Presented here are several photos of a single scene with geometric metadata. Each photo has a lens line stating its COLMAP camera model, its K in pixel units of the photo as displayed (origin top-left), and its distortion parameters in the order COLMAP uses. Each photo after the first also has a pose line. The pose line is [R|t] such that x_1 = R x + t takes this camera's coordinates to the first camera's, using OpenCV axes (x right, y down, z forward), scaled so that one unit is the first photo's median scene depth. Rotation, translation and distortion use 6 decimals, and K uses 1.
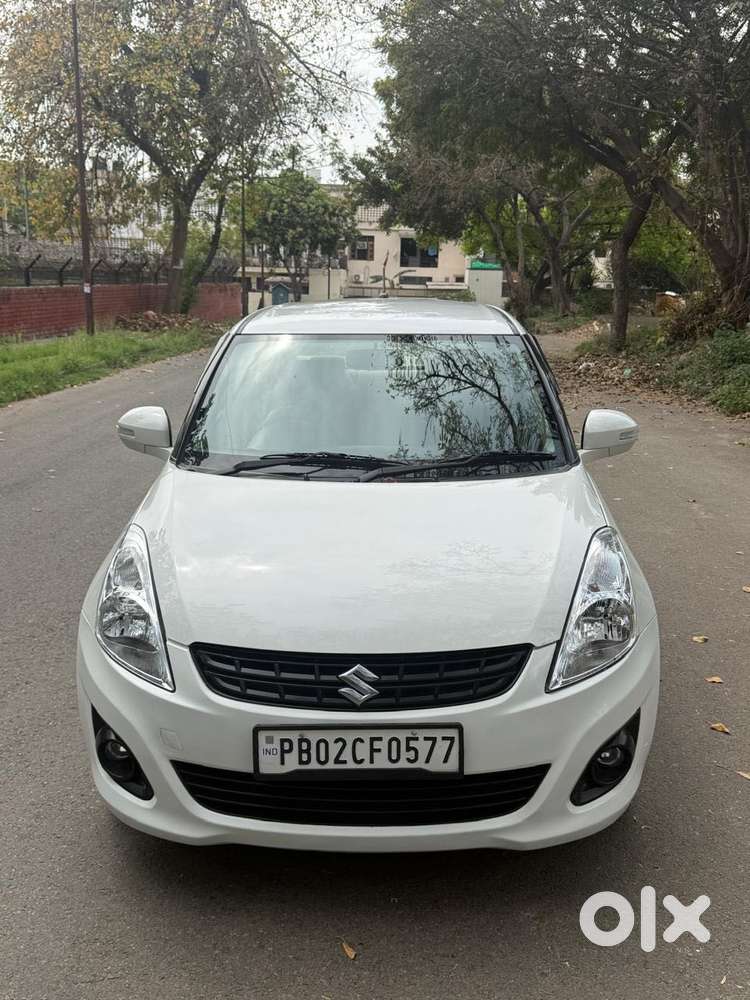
lens RADIAL K [[1071.5, 0, 375.0], [0, 1071.5, 500.0], [0, 0, 1]] dist [0.143444, -0.397357]
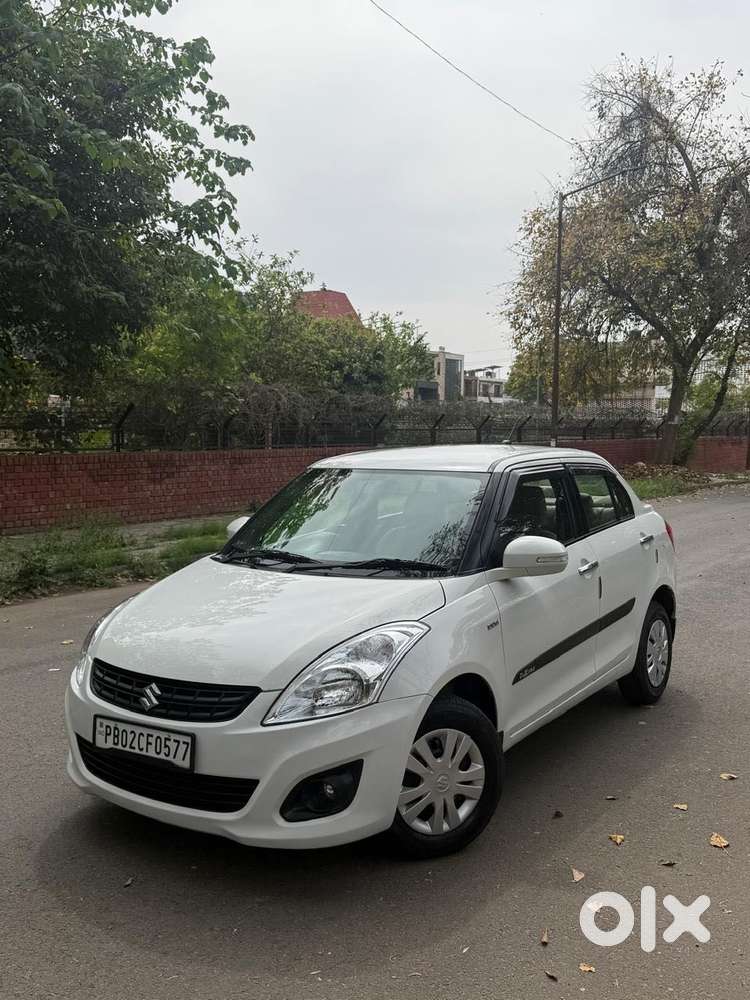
lens RADIAL K [[965.1, 0, 330.1], [0, 965.1, 502.5], [0, 0, 1]] dist [0.142764, -0.005669]
pose [[0.817186, 0.032558, -0.575454, 0.936418], [-0.108675, 0.989199, -0.098359, 0.011105], [0.566036, 0.142915, 0.811898, 0.008234]]
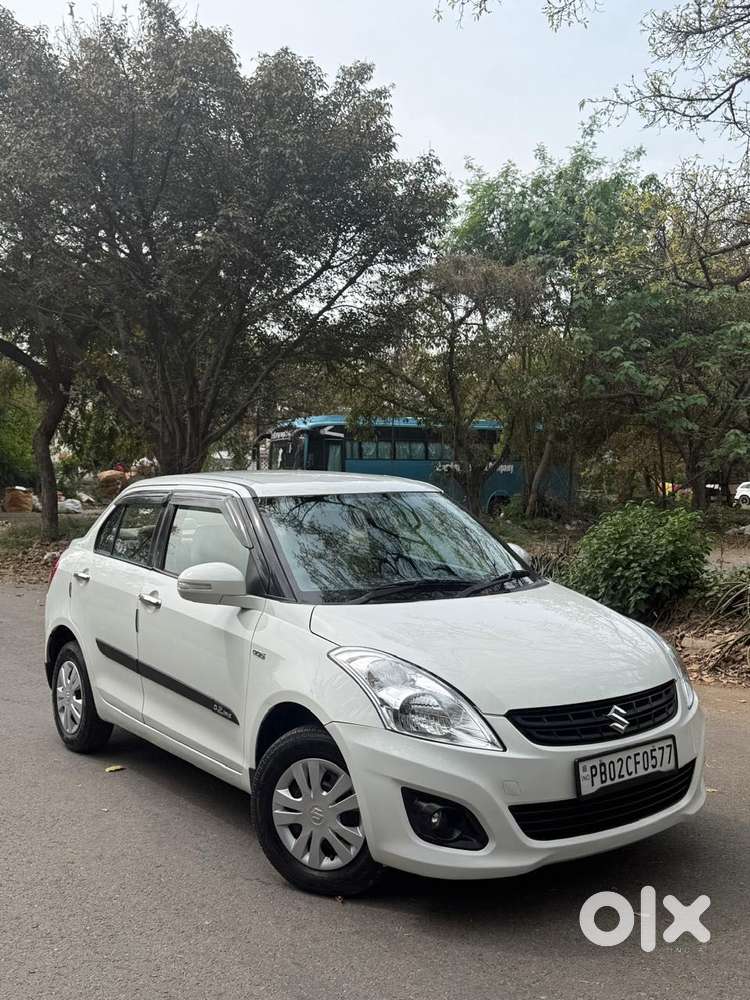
lens RADIAL K [[1091.7, 0, 404.0], [0, 1091.7, 498.8], [0, 0, 1]] dist [0.097882, 0.008702]
pose [[0.781234, -0.029049, 0.623562, -1.112225], [0.141105, 0.981280, -0.131071, 0.035777], [-0.608081, 0.190385, 0.770708, -0.003414]]
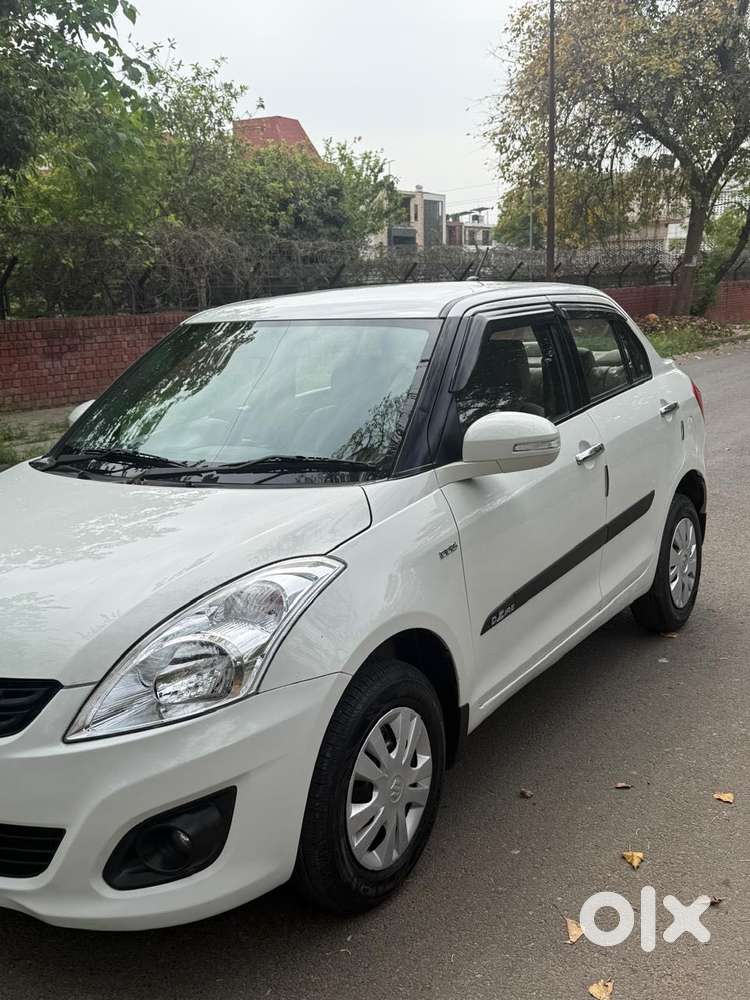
lens RADIAL K [[1098.2, 0, 335.9], [0, 1098.2, 480.1], [0, 0, 1]] dist [0.108539, -0.022786]
pose [[0.835730, 0.054931, -0.546387, 0.799741], [-0.070457, 0.997487, -0.007485, -0.031946], [0.544602, 0.044752, 0.837500, 0.388601]]
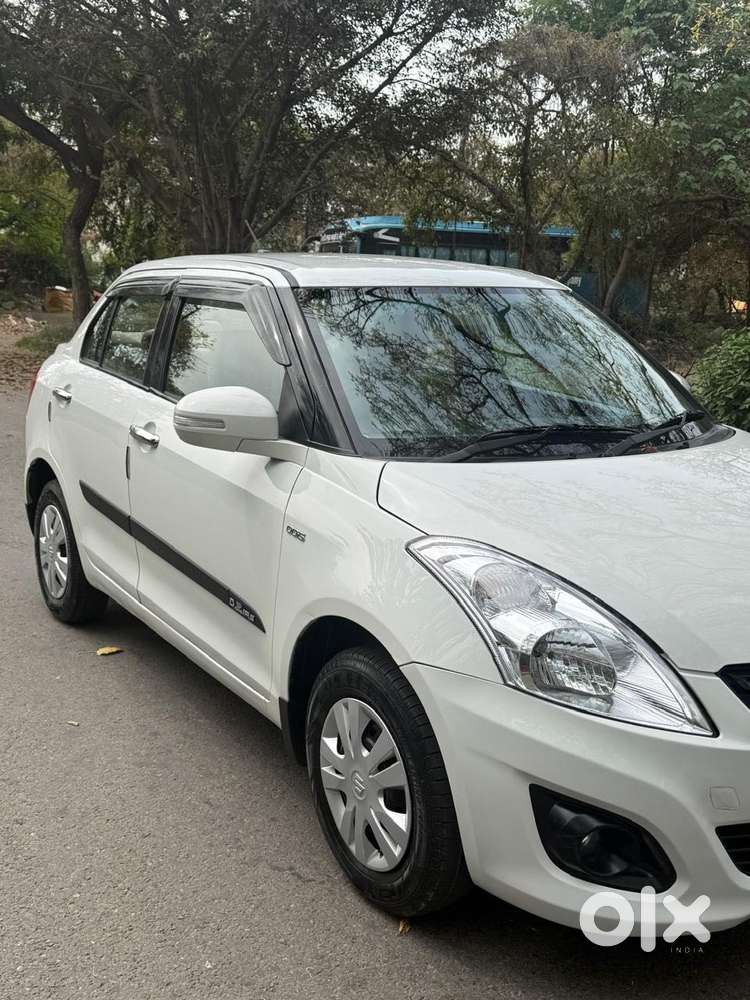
lens RADIAL K [[1096.8, 0, 375.0], [0, 1096.8, 500.0], [0, 0, 1]] dist [0.146223, -0.409401]
pose [[0.824449, -0.102849, 0.556513, -0.802092], [0.105367, 0.994050, 0.027614, -0.031380], [-0.556042, 0.035872, 0.830380, 0.493577]]
